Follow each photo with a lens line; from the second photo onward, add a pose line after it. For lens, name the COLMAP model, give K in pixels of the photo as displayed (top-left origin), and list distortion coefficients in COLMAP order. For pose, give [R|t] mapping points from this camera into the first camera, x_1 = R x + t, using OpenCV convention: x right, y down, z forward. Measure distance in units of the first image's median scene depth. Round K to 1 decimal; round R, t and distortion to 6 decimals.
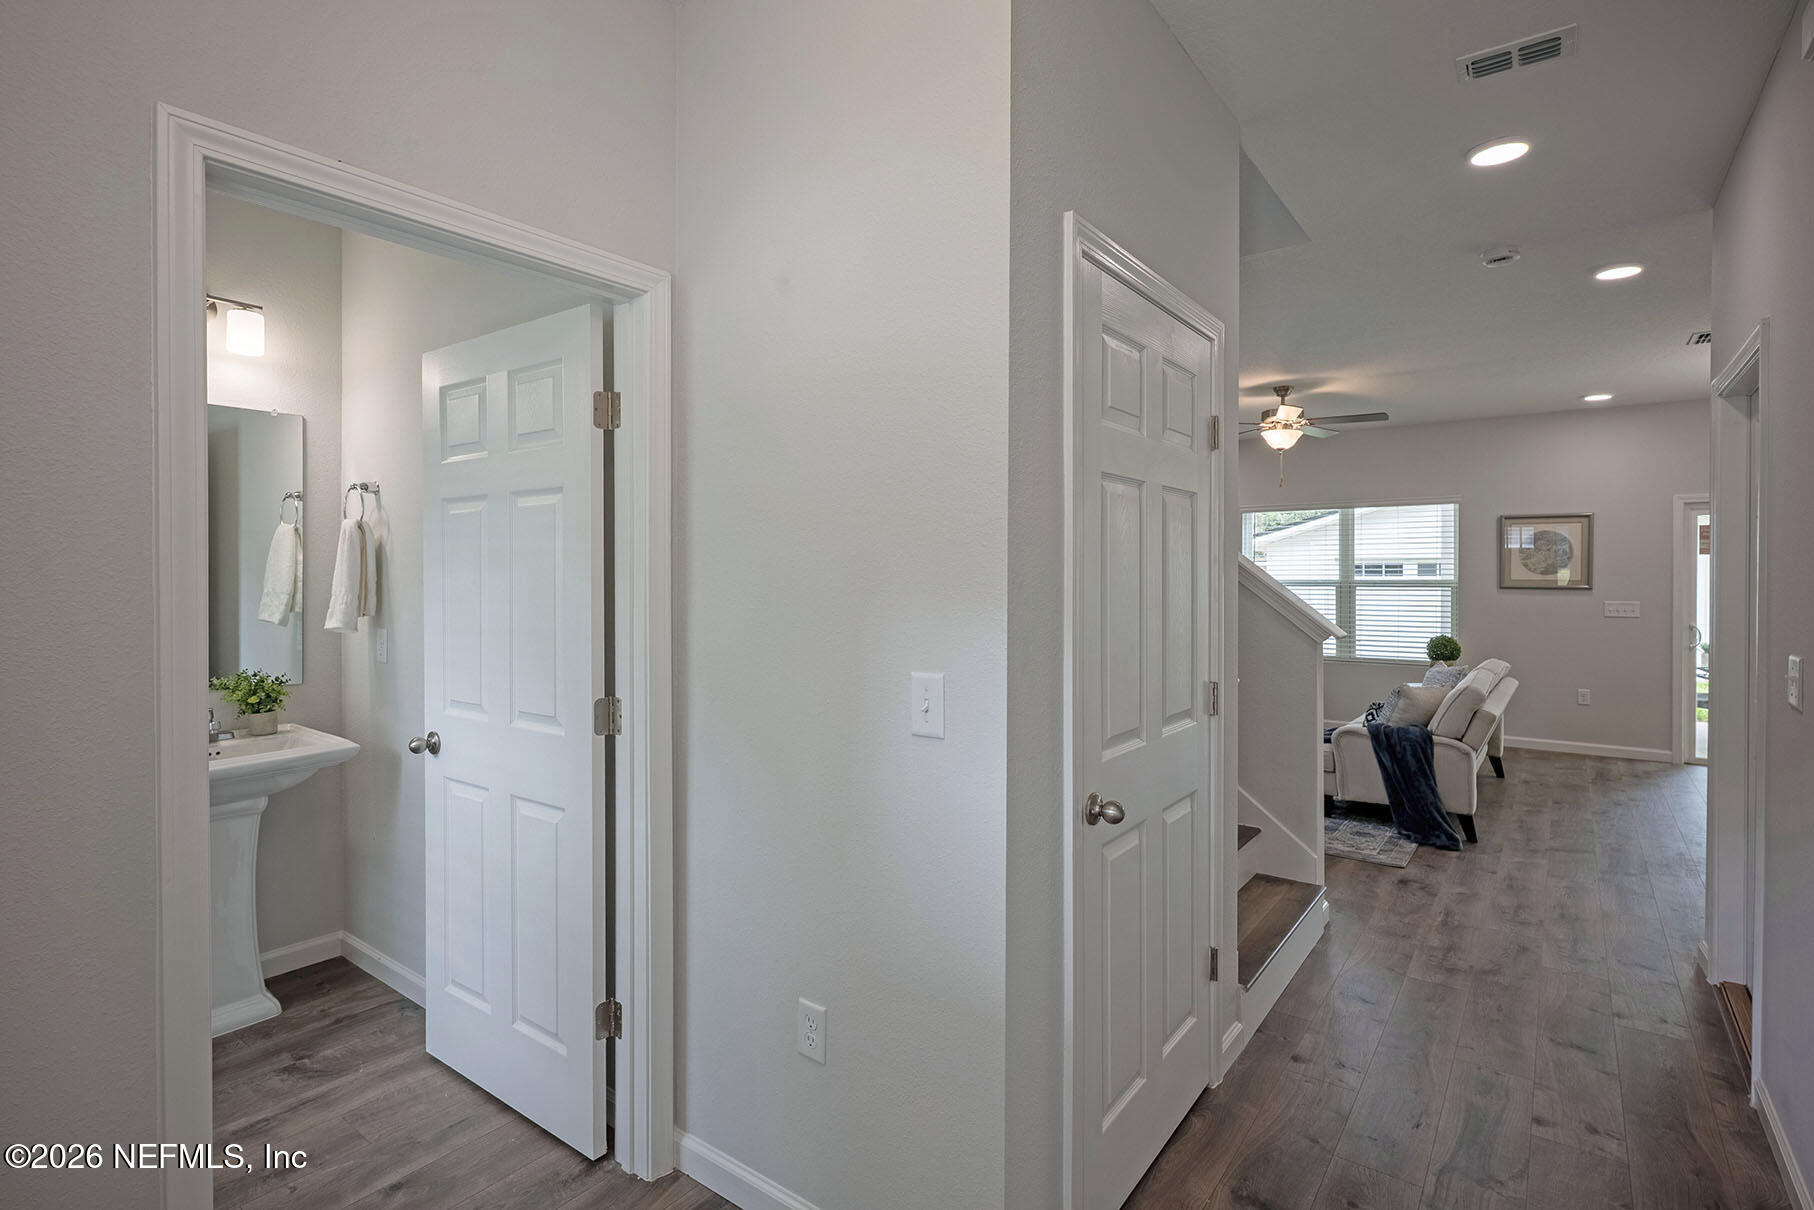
lens RADIAL K [[874.2, 0, 907.7], [0, 874.2, 596.0], [0, 0, 1]] dist [0.000925, -0.000015]
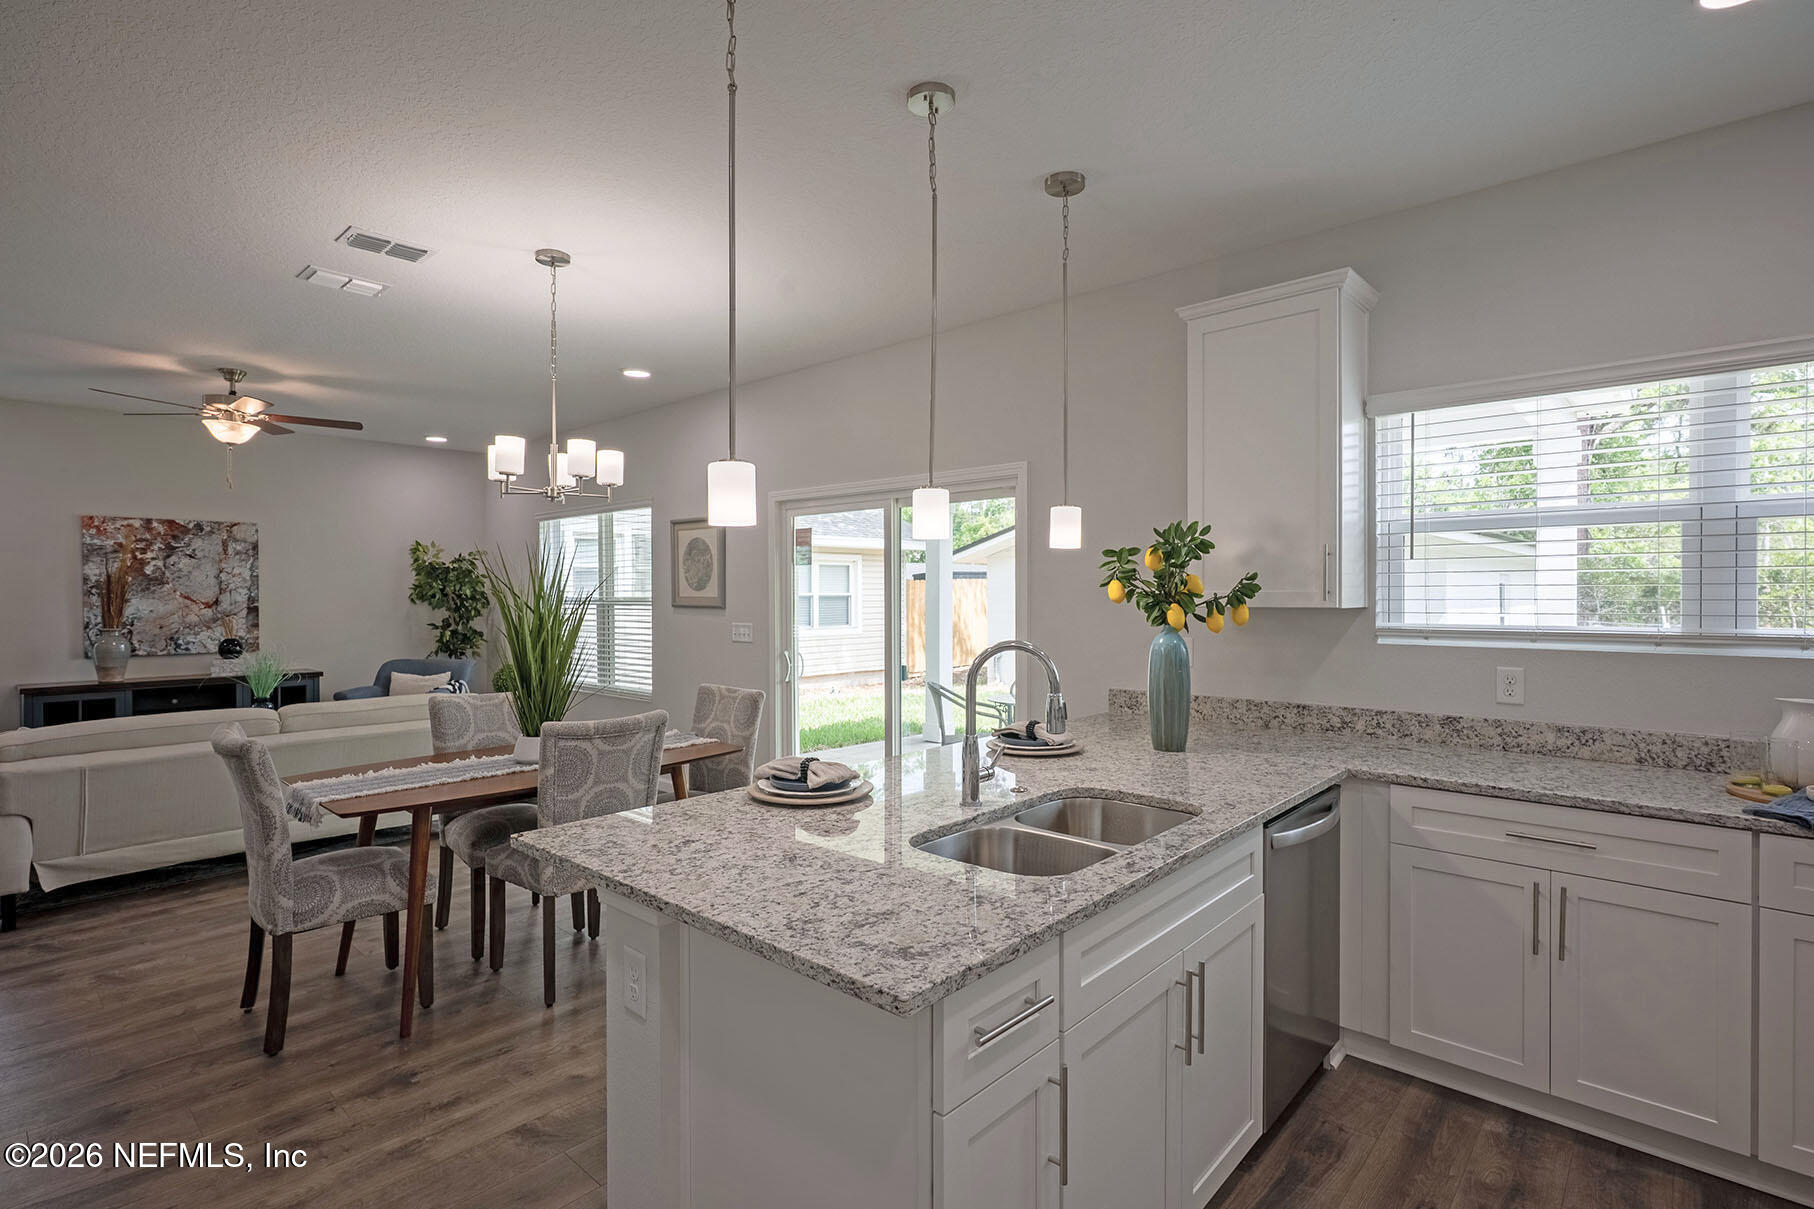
lens RADIAL K [[874.2, 0, 905.9], [0, 874.2, 598.7], [0, 0, 1]] dist [0.000925, -0.000015]
pose [[0.996503, 0.004341, -0.083441, 1.033419], [-0.006055, 0.999776, -0.020302, -0.001482], [0.083334, 0.020736, 0.996306, 0.193032]]
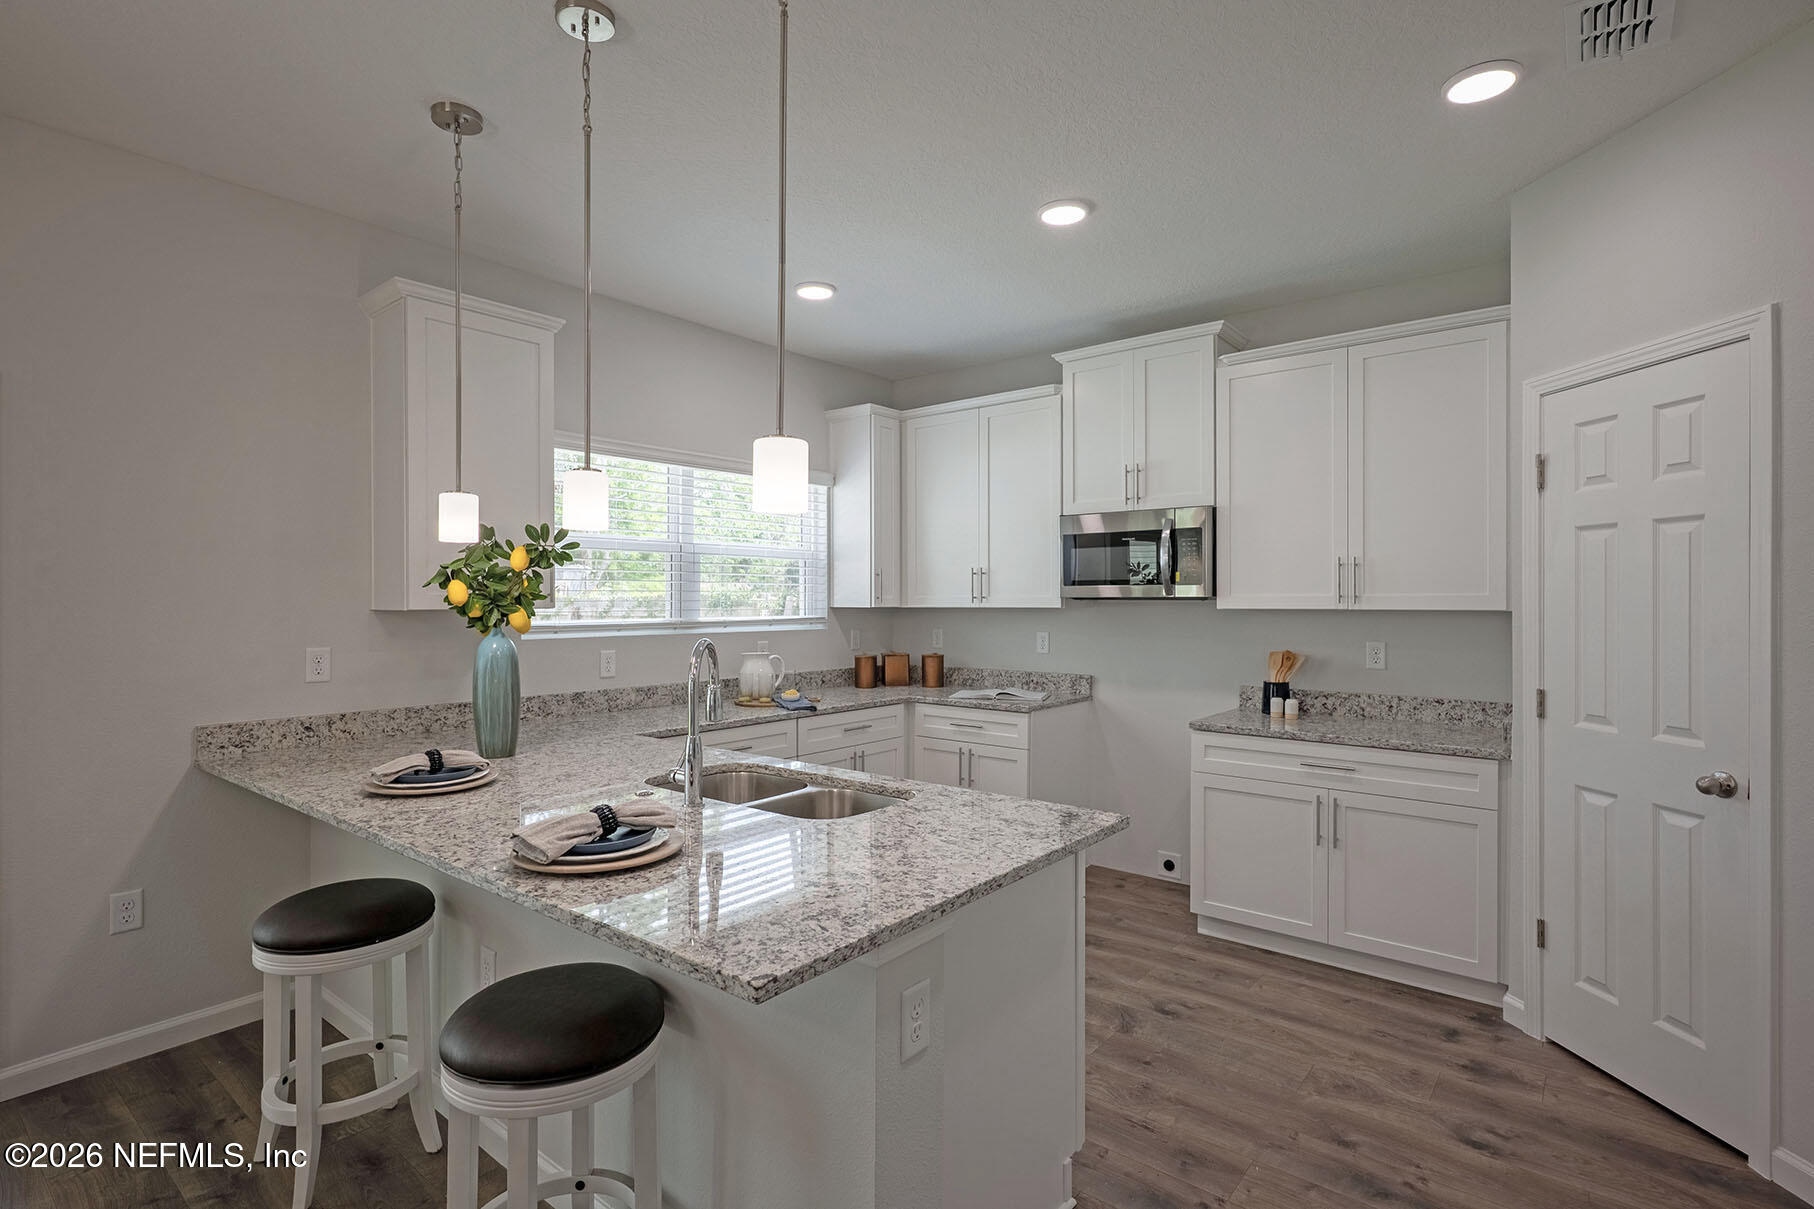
lens RADIAL K [[874.2, 0, 908.1], [0, 874.2, 603.2], [0, 0, 1]] dist [0.000925, -0.000015]
pose [[0.022157, 0.001757, 0.999753, 0.723996], [0.025005, 0.999685, -0.002311, -0.003739], [-0.999442, 0.025050, 0.022106, 0.421286]]
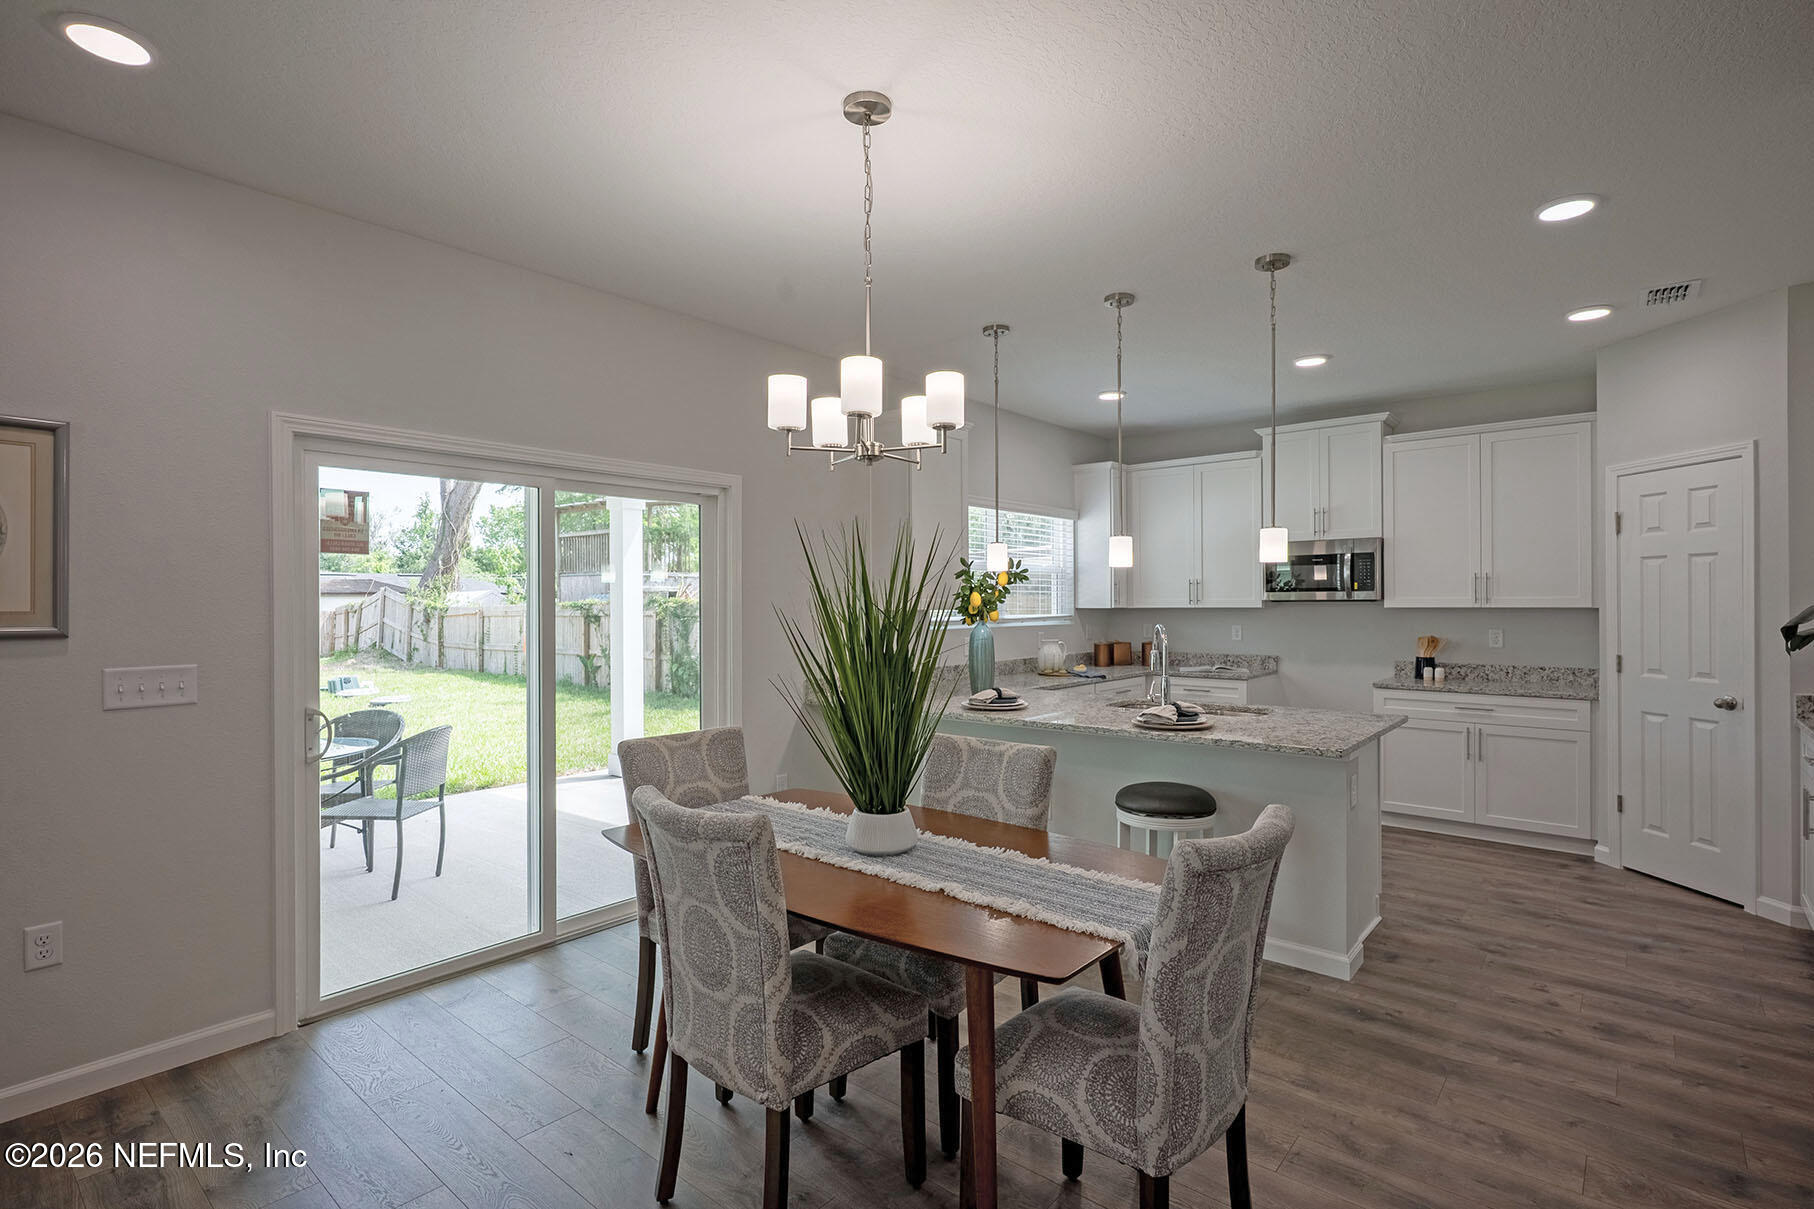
lens RADIAL K [[874.2, 0, 904.0], [0, 874.2, 604.5], [0, 0, 1]] dist [0.000925, -0.000015]
pose [[0.044369, 0.002785, 0.999011, 0.446696], [0.029630, 0.999553, -0.004103, -0.009344], [-0.998576, 0.029783, 0.044267, 0.650651]]
